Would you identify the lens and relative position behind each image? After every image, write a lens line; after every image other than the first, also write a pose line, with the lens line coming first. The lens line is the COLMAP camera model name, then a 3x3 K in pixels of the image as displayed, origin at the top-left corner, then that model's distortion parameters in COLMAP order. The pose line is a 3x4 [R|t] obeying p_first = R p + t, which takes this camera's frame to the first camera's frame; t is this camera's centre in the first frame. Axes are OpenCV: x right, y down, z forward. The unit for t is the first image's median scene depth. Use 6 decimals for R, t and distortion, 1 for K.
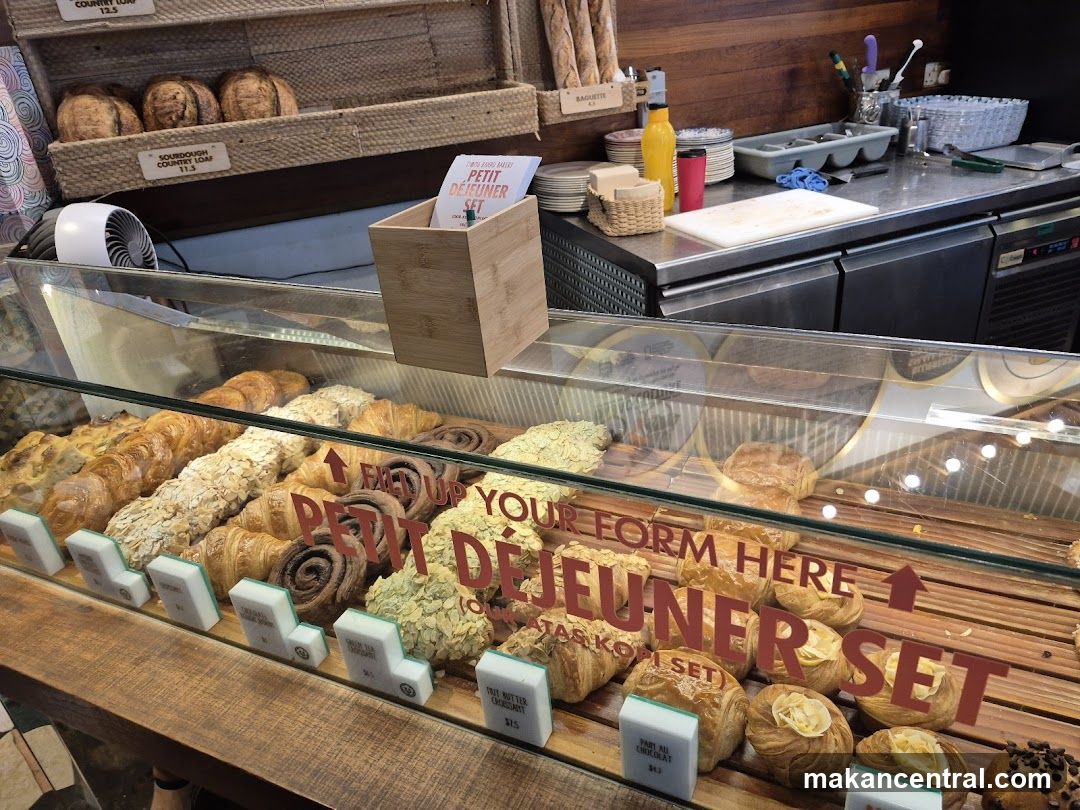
lens RADIAL K [[757.4, 0, 557.8], [0, 757.4, 400.3], [0, 0, 1]] dist [0.056726, -0.065765]
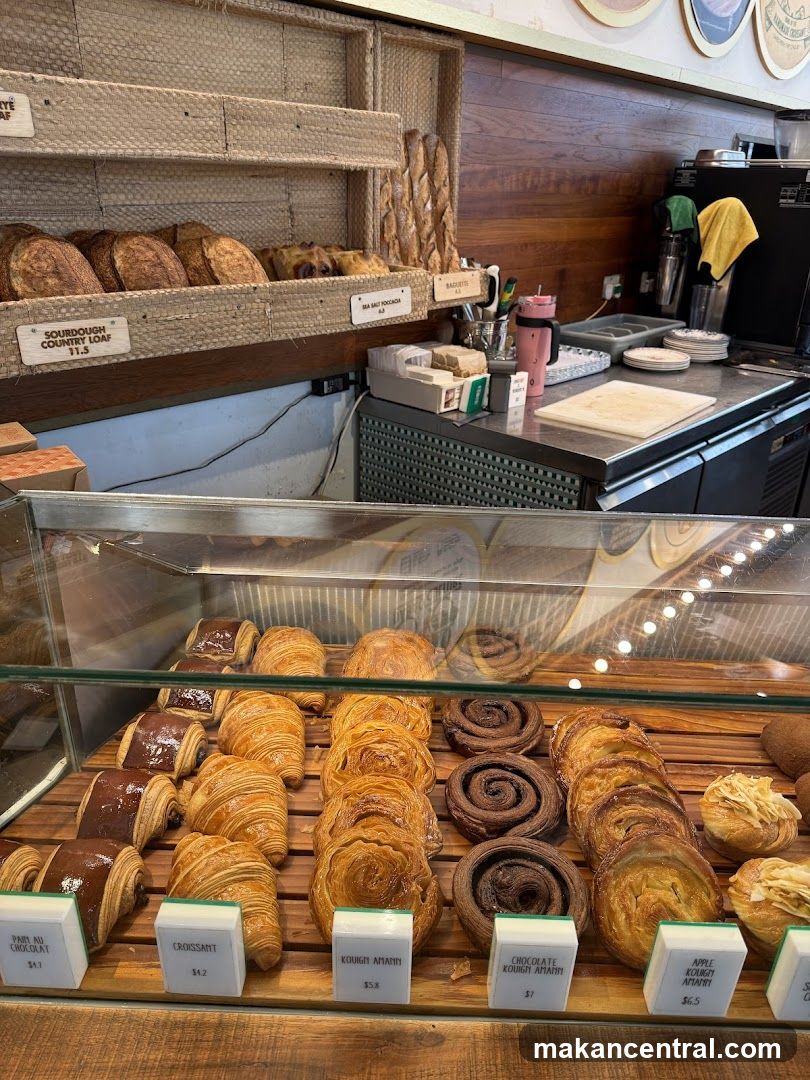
lens RADIAL K [[757.4, 0, 405.0], [0, 757.4, 540.0], [0, 0, 1]] dist [0.056726, -0.065765]
pose [[0.909304, -0.076069, 0.409120, -0.509105], [0.097986, 0.994646, -0.032845, -0.067867], [-0.404431, 0.069954, 0.911889, 0.220219]]
